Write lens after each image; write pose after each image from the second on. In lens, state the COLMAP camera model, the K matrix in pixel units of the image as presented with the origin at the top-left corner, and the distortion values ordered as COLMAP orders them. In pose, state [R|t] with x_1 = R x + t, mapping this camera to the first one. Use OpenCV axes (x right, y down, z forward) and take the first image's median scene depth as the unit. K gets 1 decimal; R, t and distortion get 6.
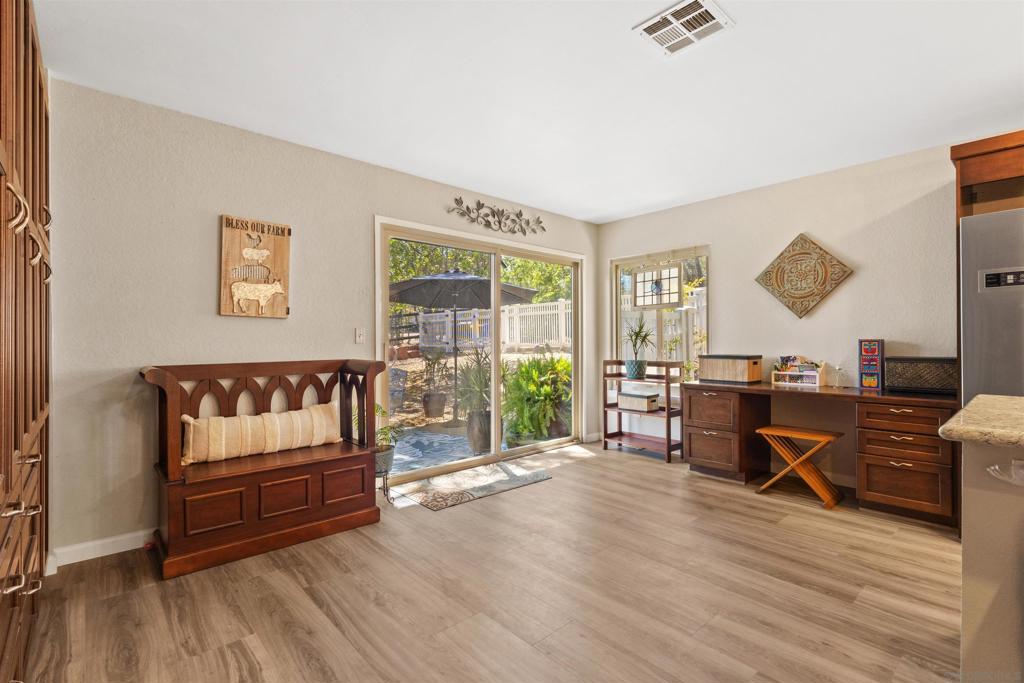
lens RADIAL K [[471.5, 0, 512.0], [0, 471.5, 341.5], [0, 0, 1]] dist [0.002298, 0.000112]
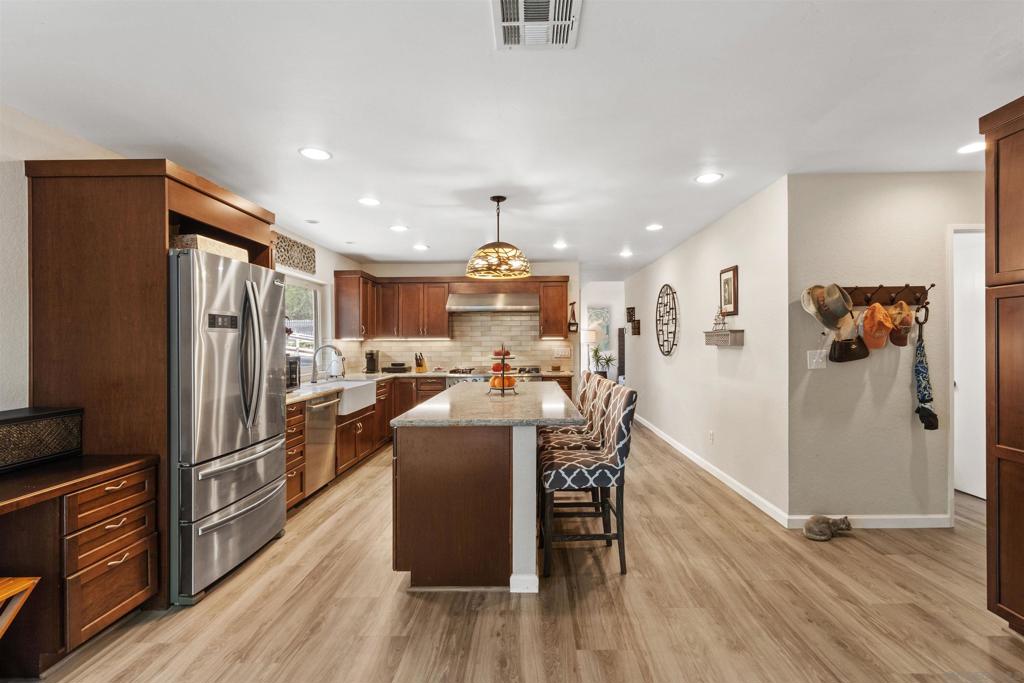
lens RADIAL K [[487.1, 0, 518.3], [0, 487.1, 345.4], [0, 0, 1]] dist [0.011954, 0.000122]
pose [[-0.739454, 0.007477, 0.673166, -0.122239], [0.004858, 0.999972, -0.005770, -0.052926], [-0.673190, -0.000997, -0.739469, 1.015440]]
